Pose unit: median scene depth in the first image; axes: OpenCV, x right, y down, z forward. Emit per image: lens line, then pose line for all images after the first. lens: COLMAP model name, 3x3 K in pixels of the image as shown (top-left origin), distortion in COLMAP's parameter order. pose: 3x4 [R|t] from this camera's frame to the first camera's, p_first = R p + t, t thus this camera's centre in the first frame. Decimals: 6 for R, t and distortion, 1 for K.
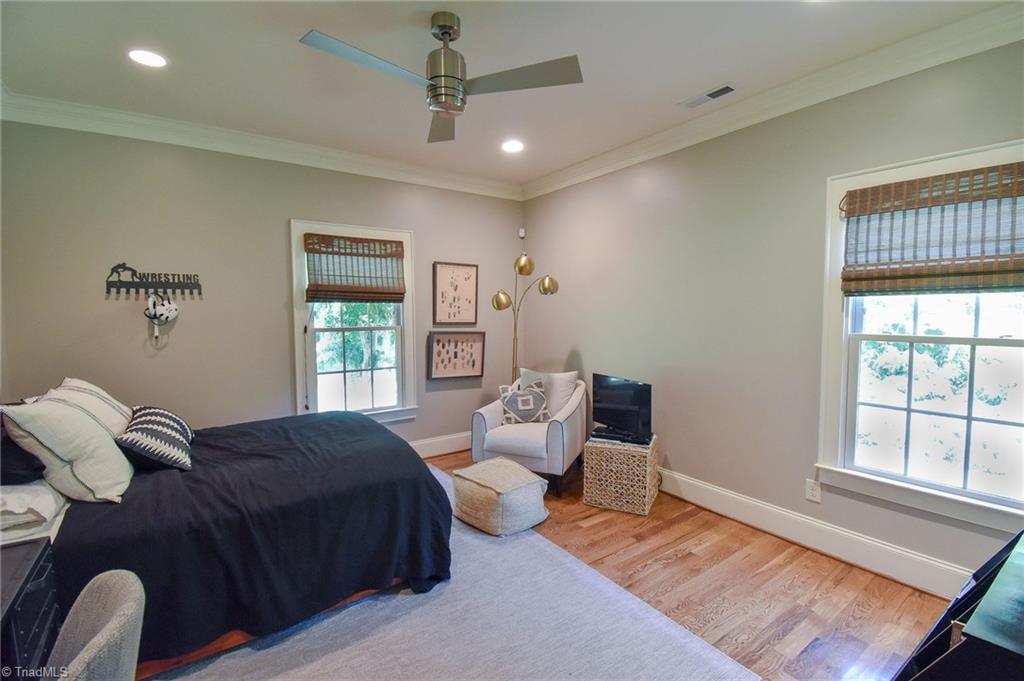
lens RADIAL K [[458.3, 0, 519.8], [0, 458.3, 342.6], [0, 0, 1]] dist [-0.014118, -0.008700]
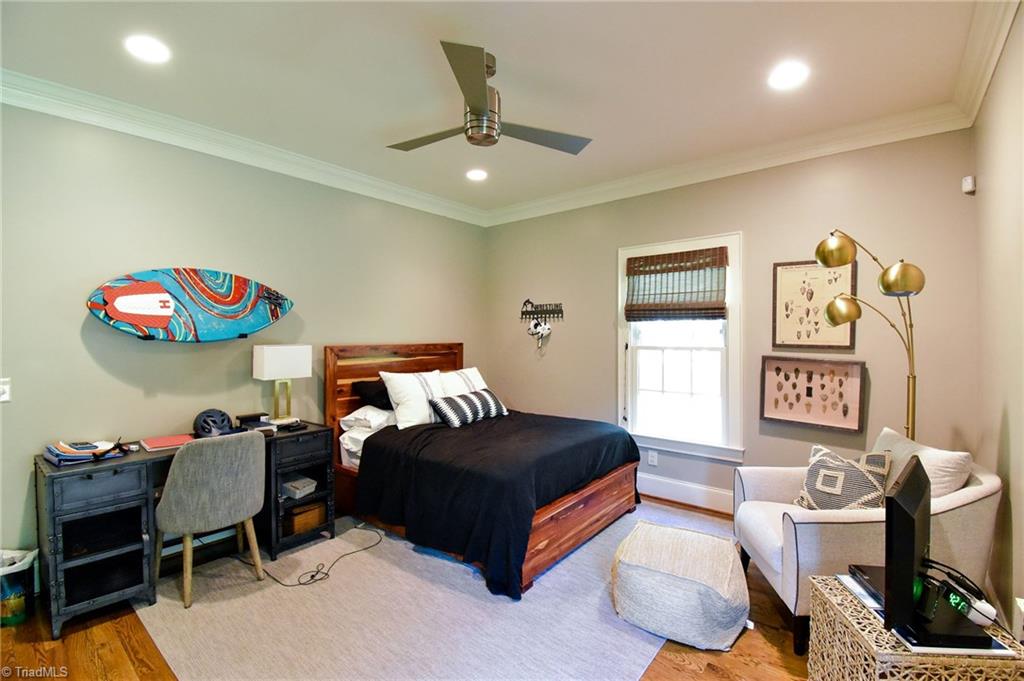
lens RADIAL K [[458.3, 0, 518.2], [0, 458.3, 337.4], [0, 0, 1]] dist [-0.014118, -0.008700]
pose [[0.226504, 0.007441, -0.973982, 0.451742], [-0.069095, 0.997574, -0.008447, -0.019826], [0.971556, 0.069211, 0.226469, 0.426519]]
